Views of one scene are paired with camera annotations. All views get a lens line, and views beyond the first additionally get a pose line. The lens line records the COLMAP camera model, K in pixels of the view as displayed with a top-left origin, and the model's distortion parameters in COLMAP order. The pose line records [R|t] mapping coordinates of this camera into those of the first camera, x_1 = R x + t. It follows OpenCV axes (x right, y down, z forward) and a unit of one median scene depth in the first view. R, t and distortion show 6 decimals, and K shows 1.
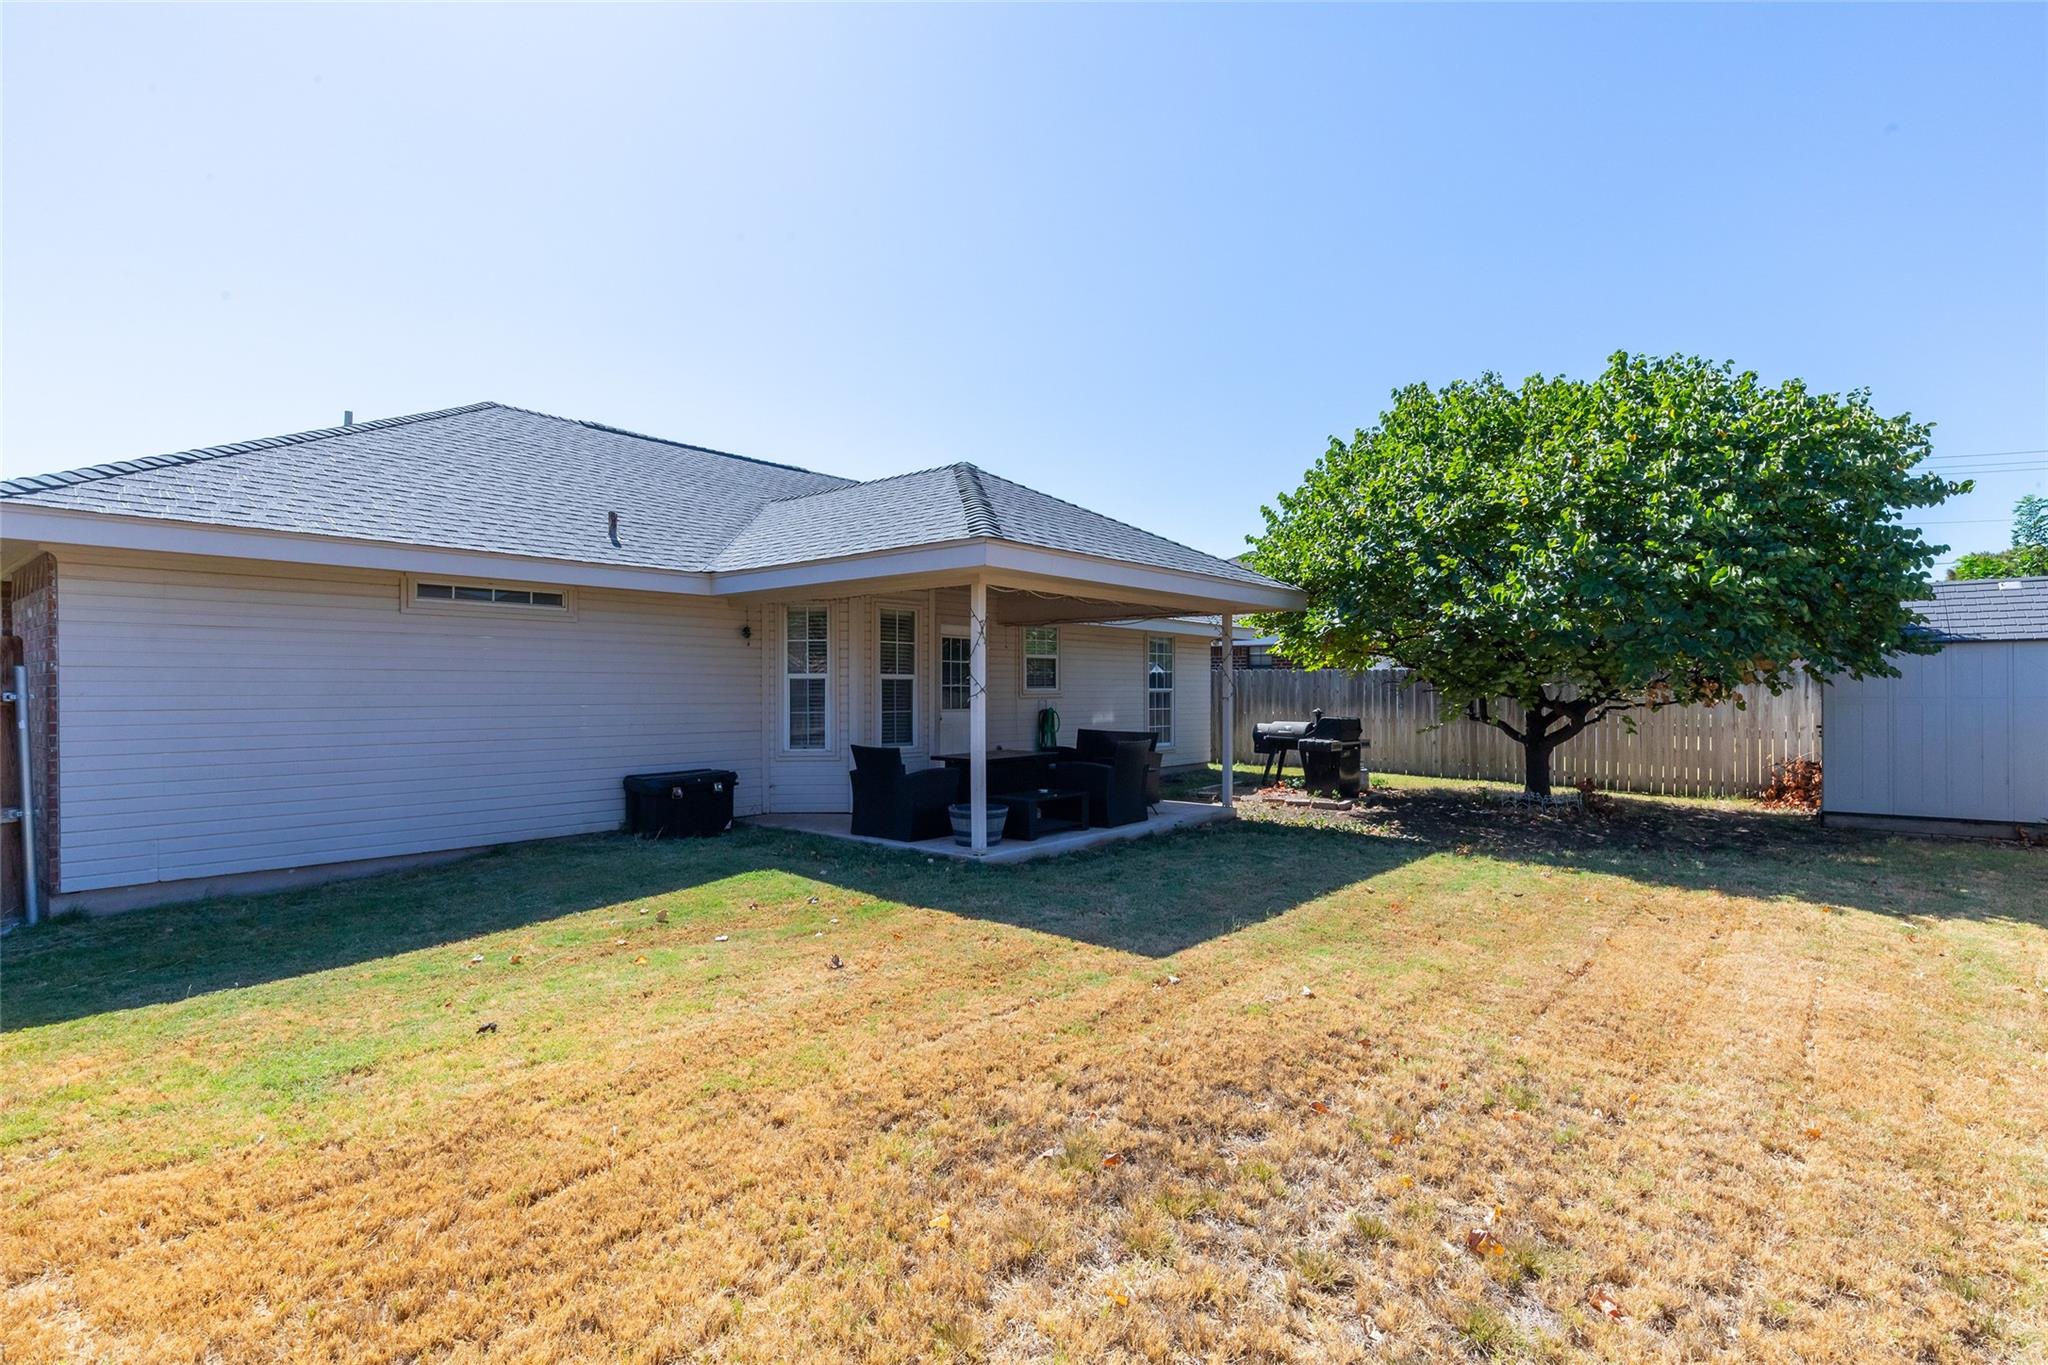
lens RADIAL K [[1015.7, 0, 1024.0], [0, 1015.7, 682.5], [0, 0, 1]] dist [0.000480, 0.000059]
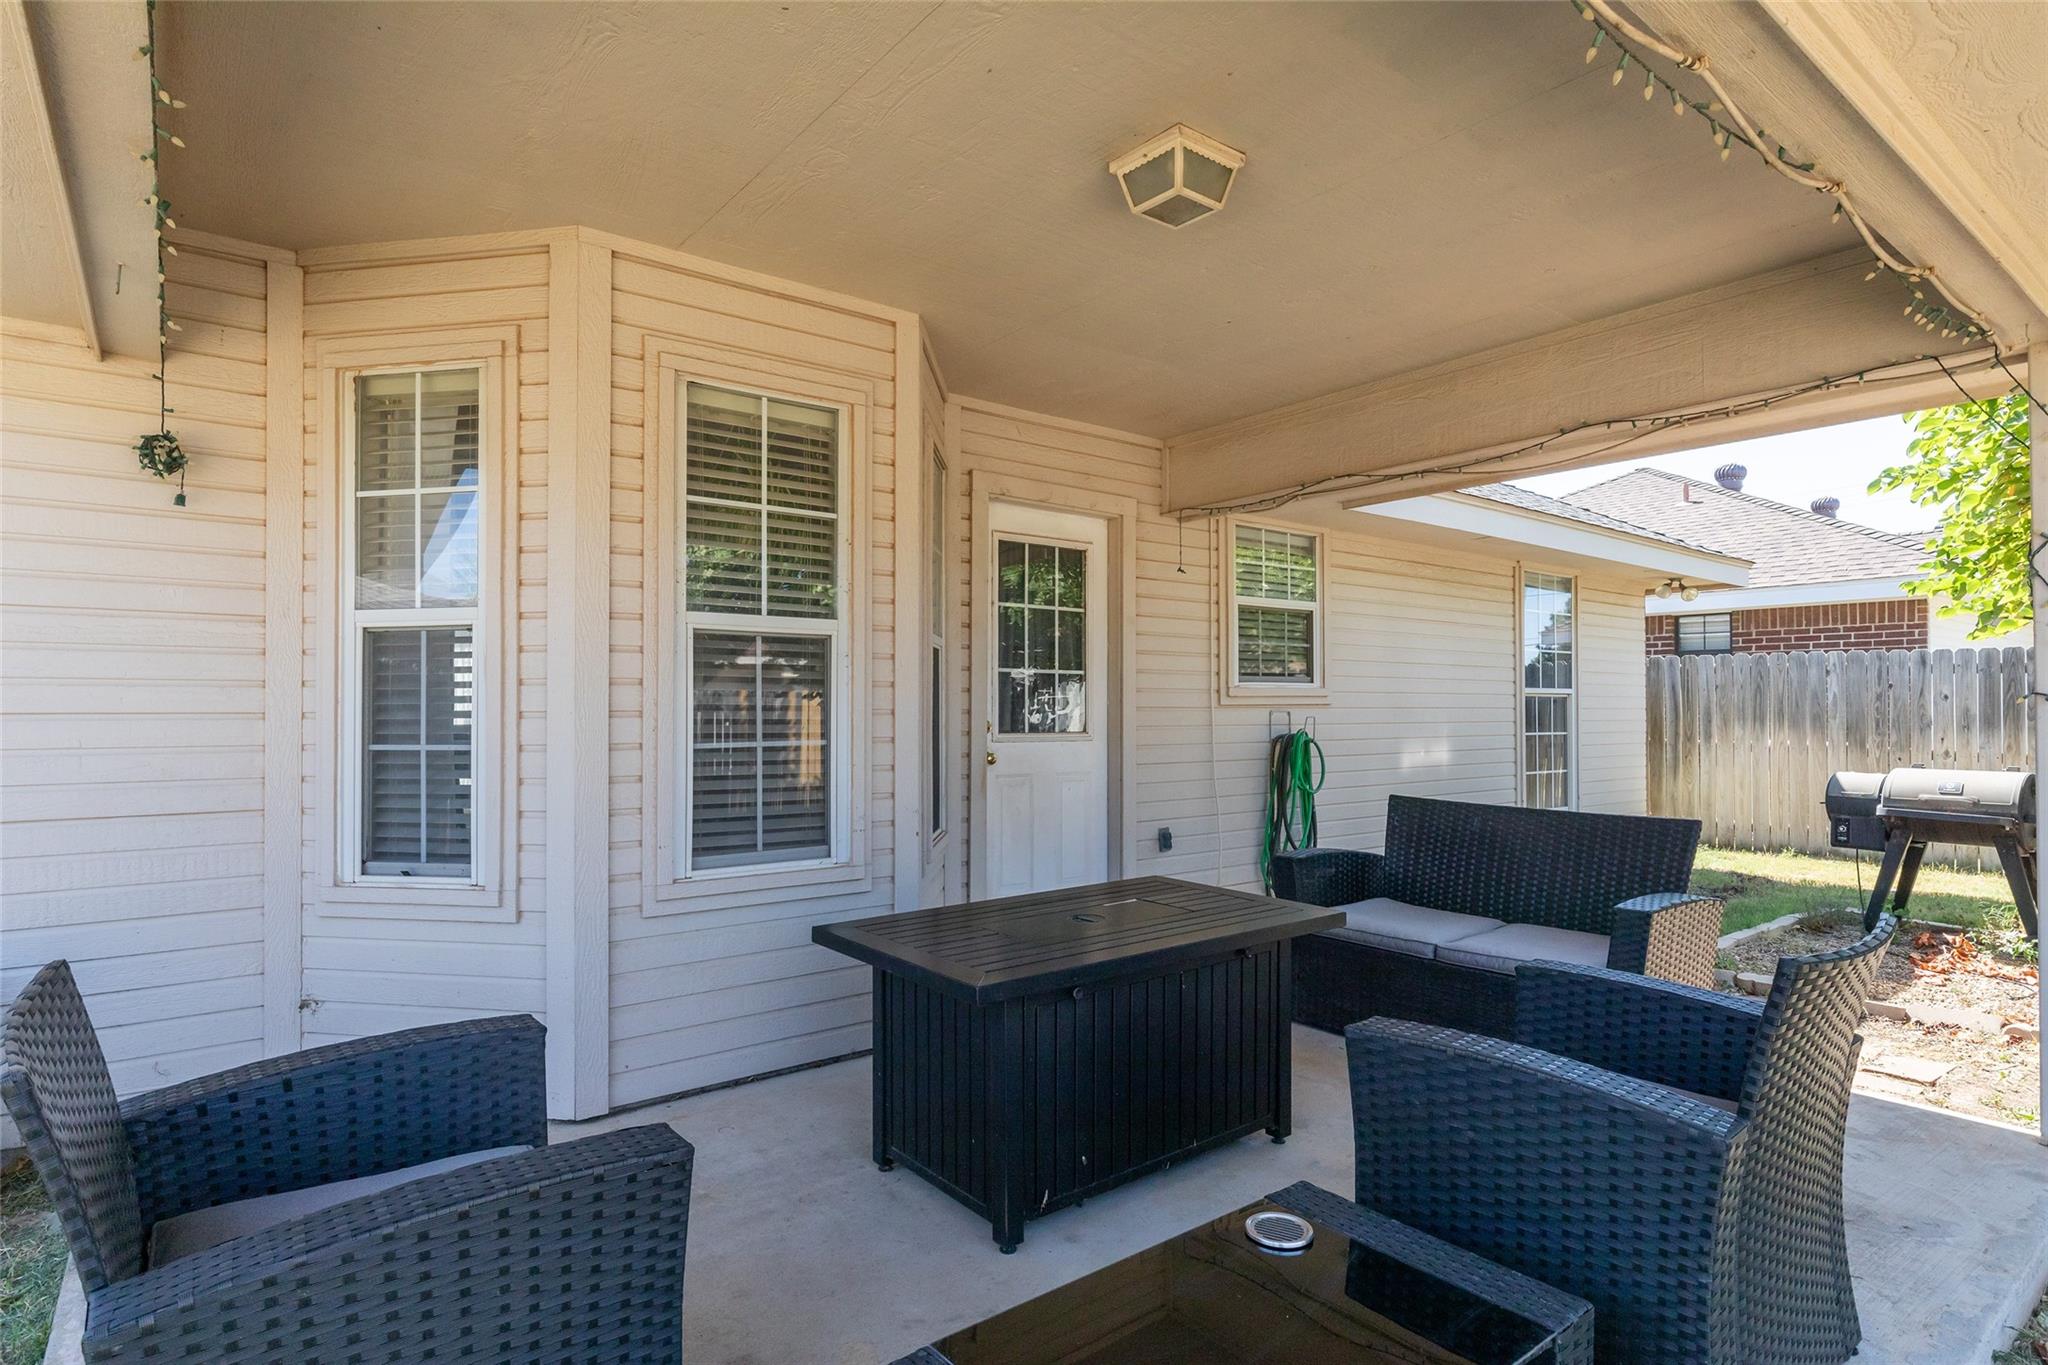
lens RADIAL K [[1086.3, 0, 1024.0], [0, 1086.3, 682.5], [0, 0, 1]] dist [-0.000270, -0.000010]
pose [[0.975661, -0.005685, -0.219210, 0.014597], [0.002047, 0.999856, -0.016820, 0.013900], [0.219274, 0.015962, 0.975533, 0.606672]]
